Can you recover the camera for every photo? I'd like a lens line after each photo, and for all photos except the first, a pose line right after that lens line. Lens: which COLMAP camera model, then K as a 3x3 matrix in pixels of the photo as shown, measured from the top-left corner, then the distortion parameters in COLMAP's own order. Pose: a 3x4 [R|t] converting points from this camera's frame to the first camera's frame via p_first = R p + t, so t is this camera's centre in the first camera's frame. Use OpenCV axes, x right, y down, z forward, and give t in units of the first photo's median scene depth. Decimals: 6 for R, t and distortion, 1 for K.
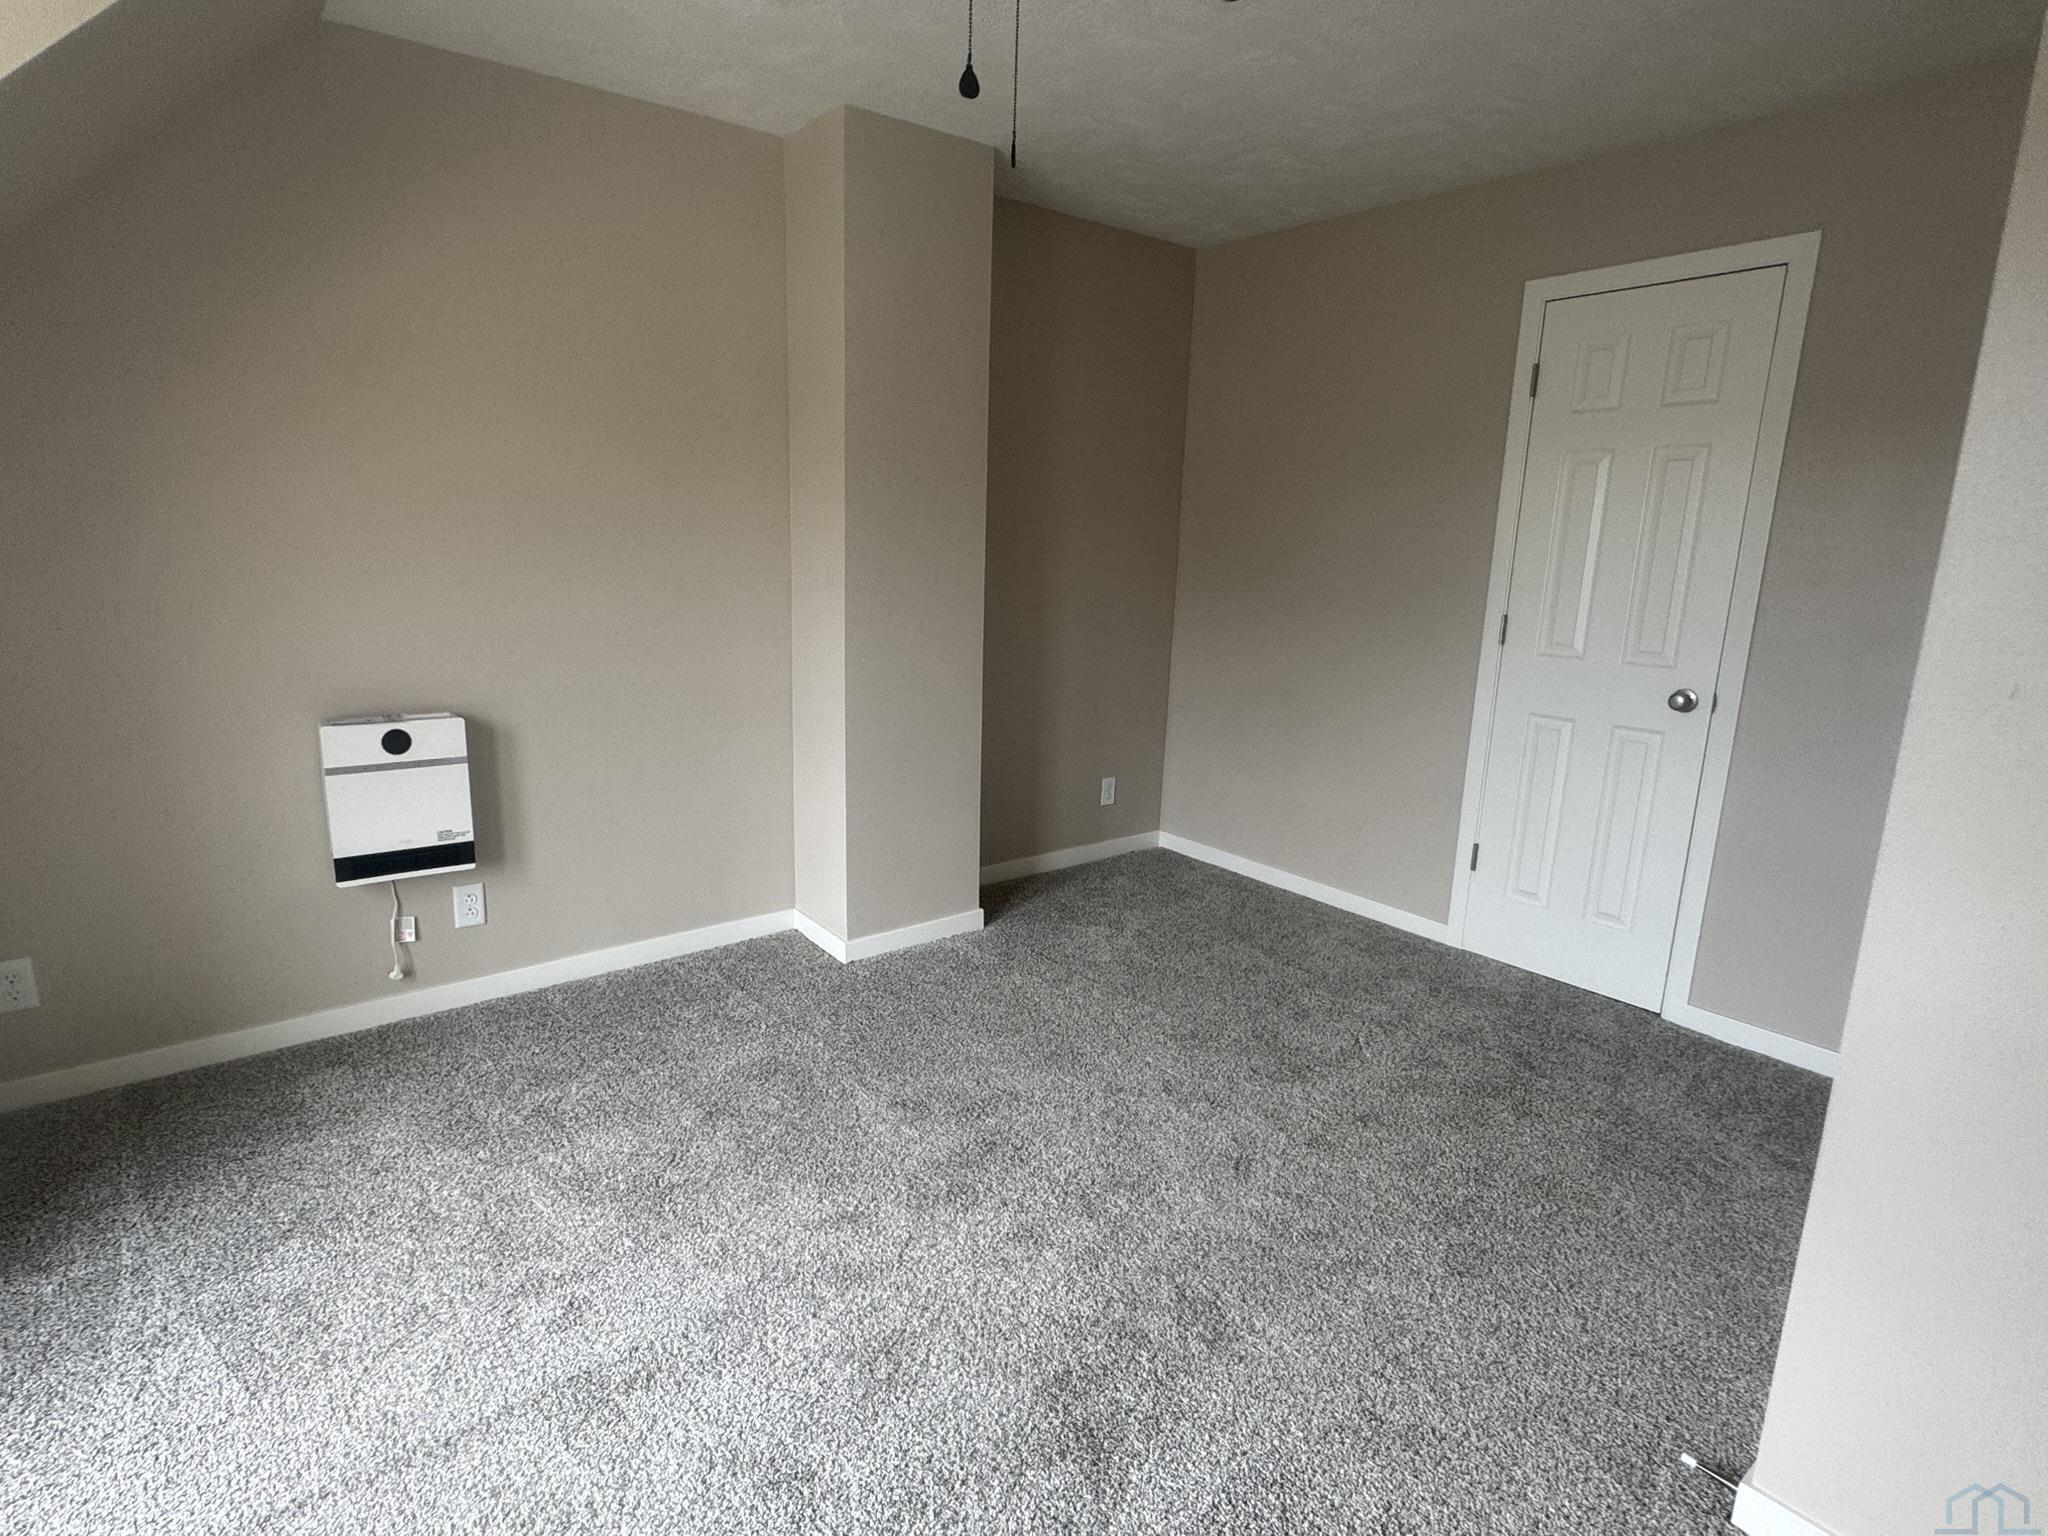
lens RADIAL K [[1065.9, 0, 1025.0], [0, 1065.9, 768.0], [0, 0, 1]] dist [-0.004248, -0.000427]
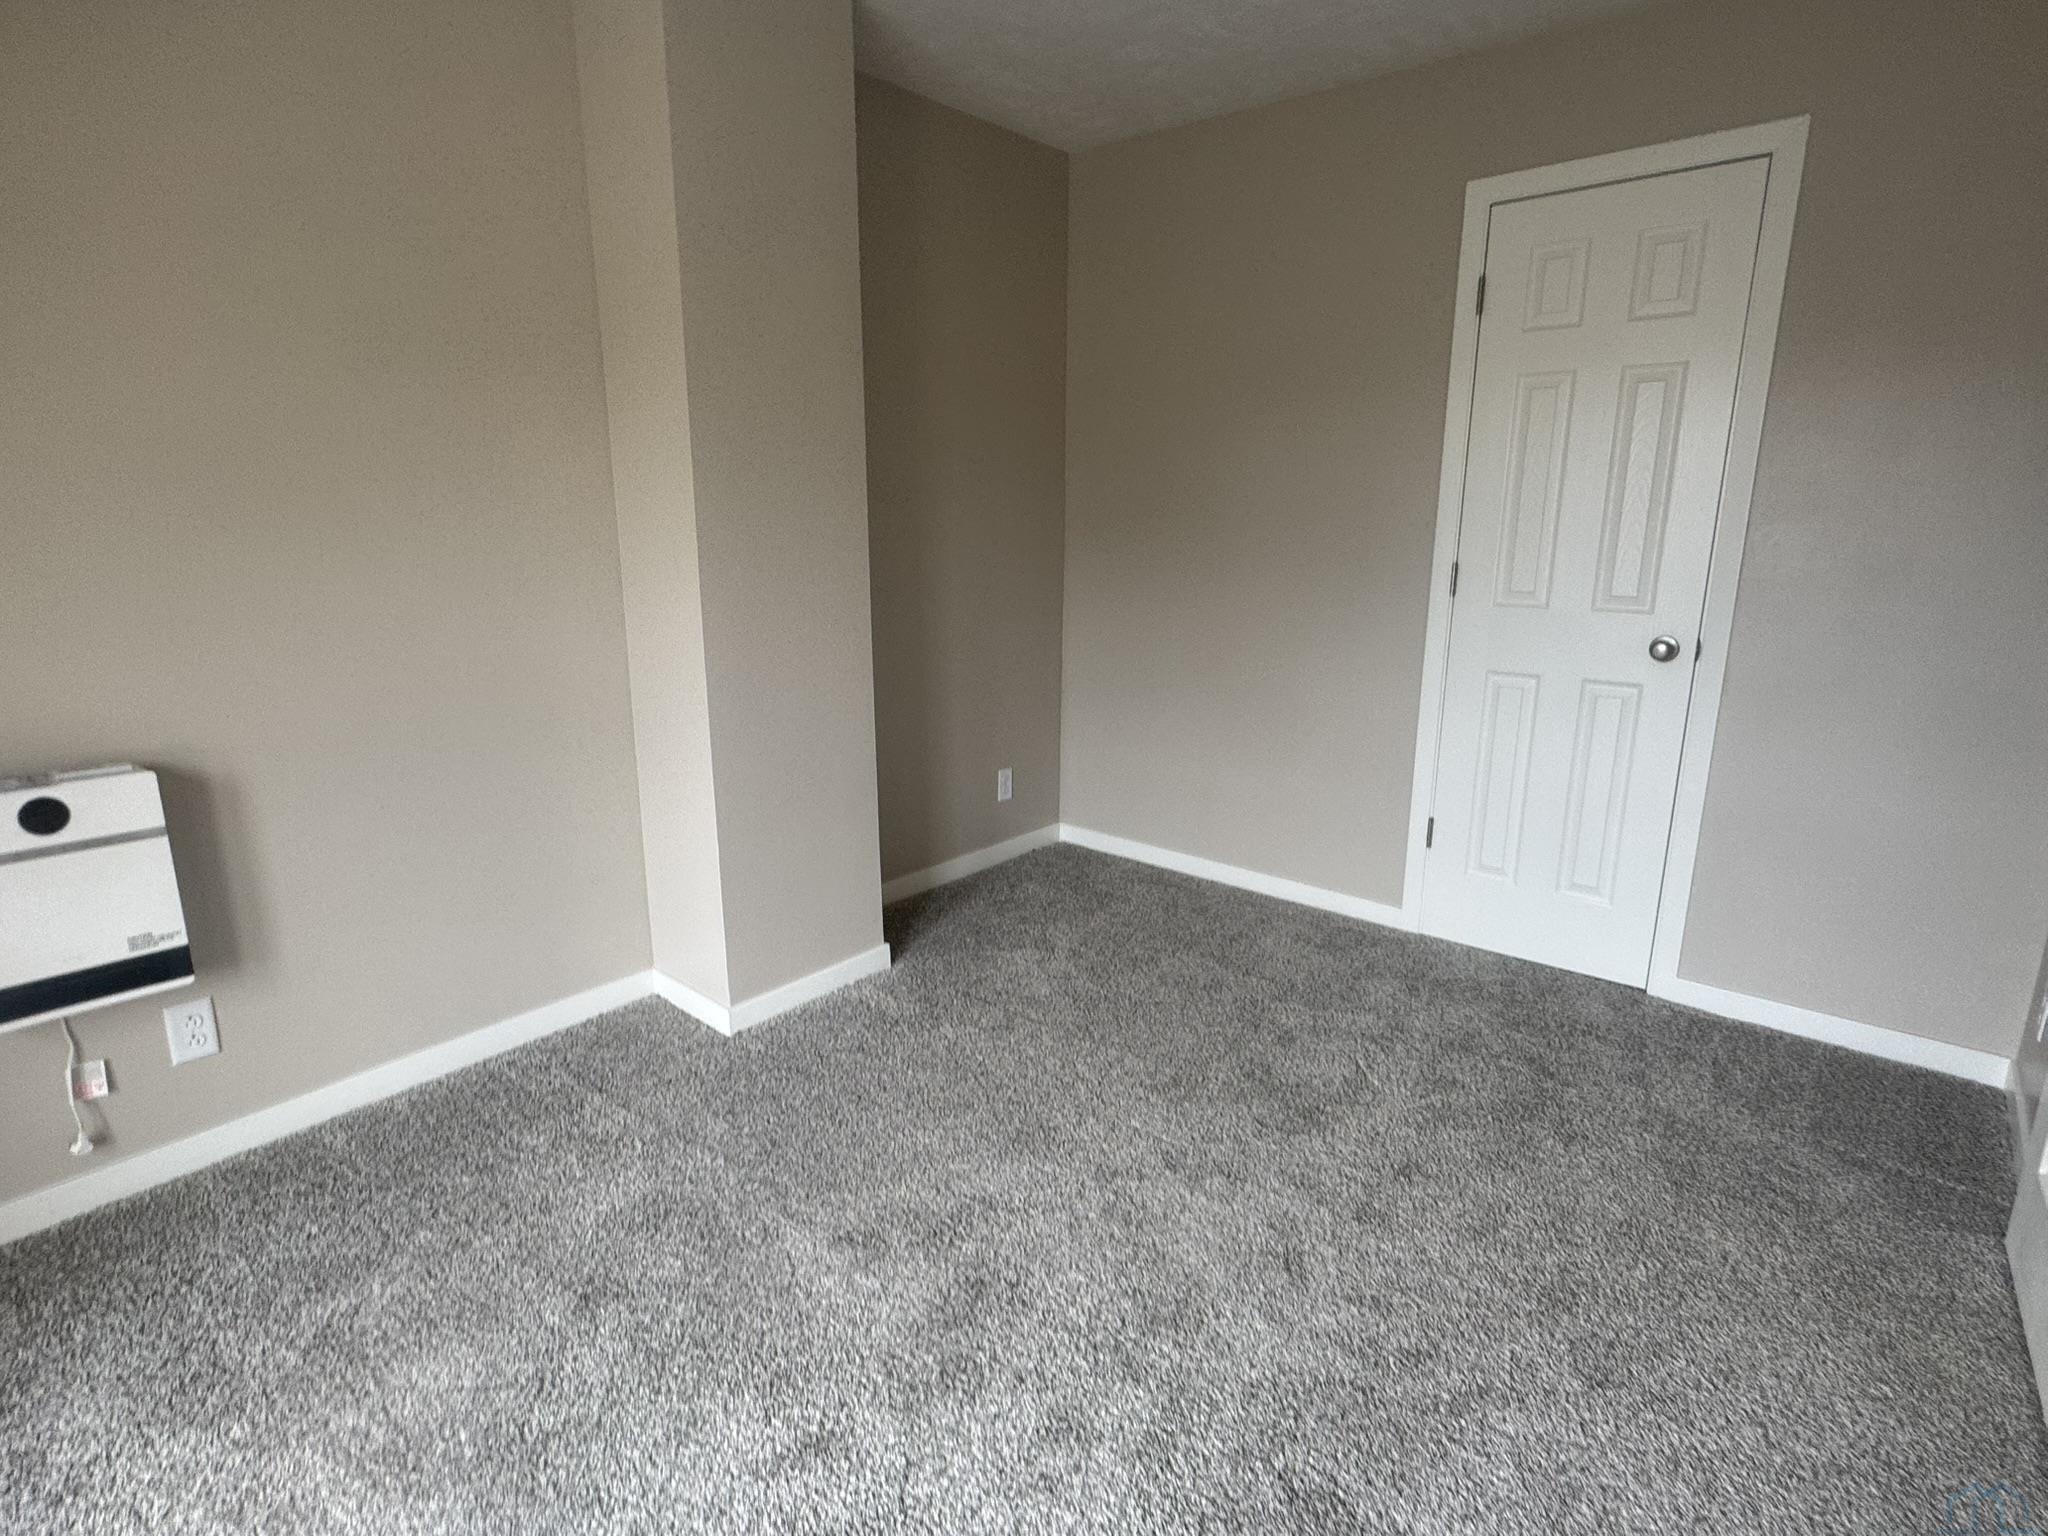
lens RADIAL K [[1065.9, 0, 1020.8], [0, 1065.9, 765.7], [0, 0, 1]] dist [-0.004248, -0.000427]
pose [[0.982609, -0.072421, 0.170982, -0.090748], [0.067909, 0.997175, 0.032099, -0.033118], [-0.172824, -0.019929, 0.984751, 0.218744]]
